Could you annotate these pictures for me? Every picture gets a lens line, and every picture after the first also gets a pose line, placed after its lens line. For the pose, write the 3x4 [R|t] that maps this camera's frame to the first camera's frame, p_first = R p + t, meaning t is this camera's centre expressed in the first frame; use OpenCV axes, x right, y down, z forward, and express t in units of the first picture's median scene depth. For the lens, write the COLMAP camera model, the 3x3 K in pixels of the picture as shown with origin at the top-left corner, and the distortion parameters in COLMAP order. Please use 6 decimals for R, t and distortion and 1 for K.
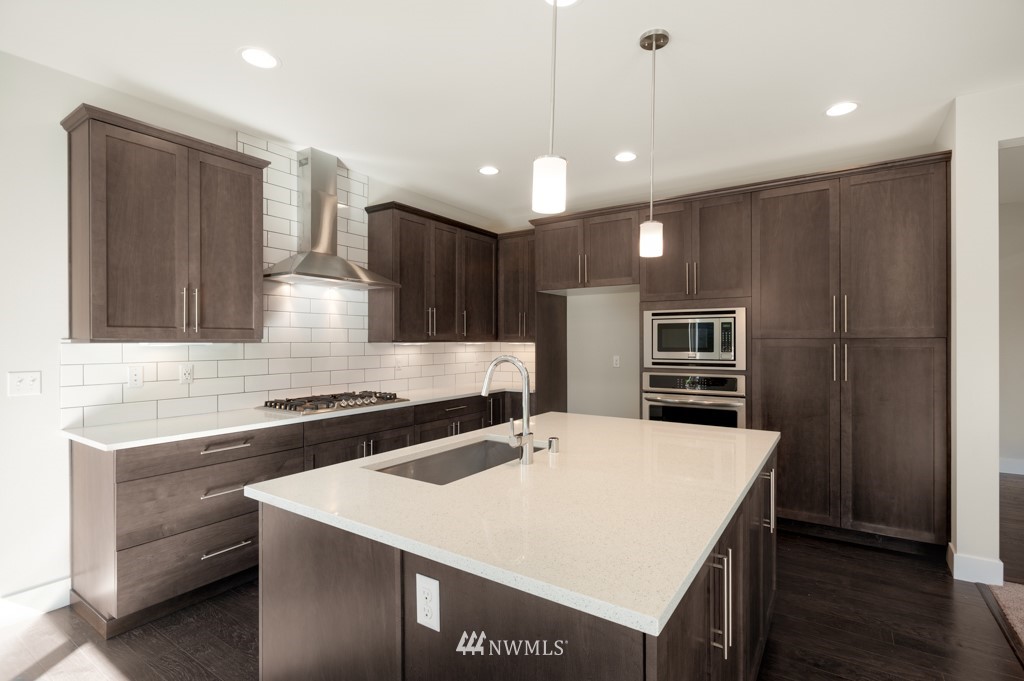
lens RADIAL K [[477.8, 0, 512.0], [0, 477.8, 340.5], [0, 0, 1]] dist [-0.002346, -0.000131]
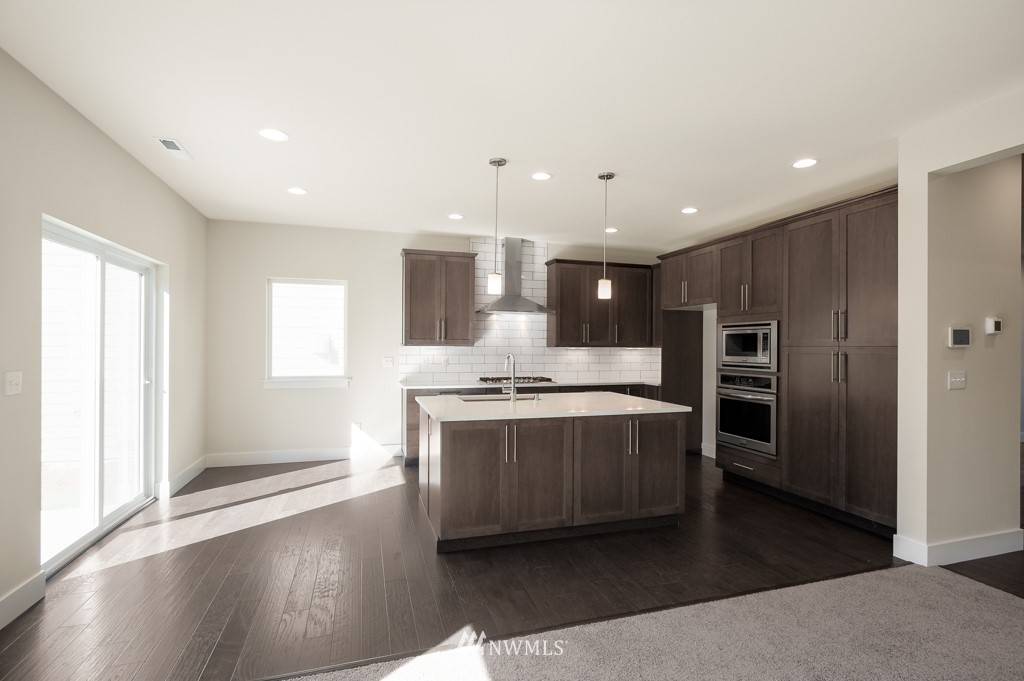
lens RADIAL K [[477.8, 0, 512.0], [0, 477.8, 340.5], [0, 0, 1]] dist [-0.002346, -0.000131]
pose [[0.779007, -0.000581, -0.627015, 0.721655], [-0.006410, 0.999940, -0.008889, -0.002973], [0.626983, 0.010944, 0.778956, -0.373291]]
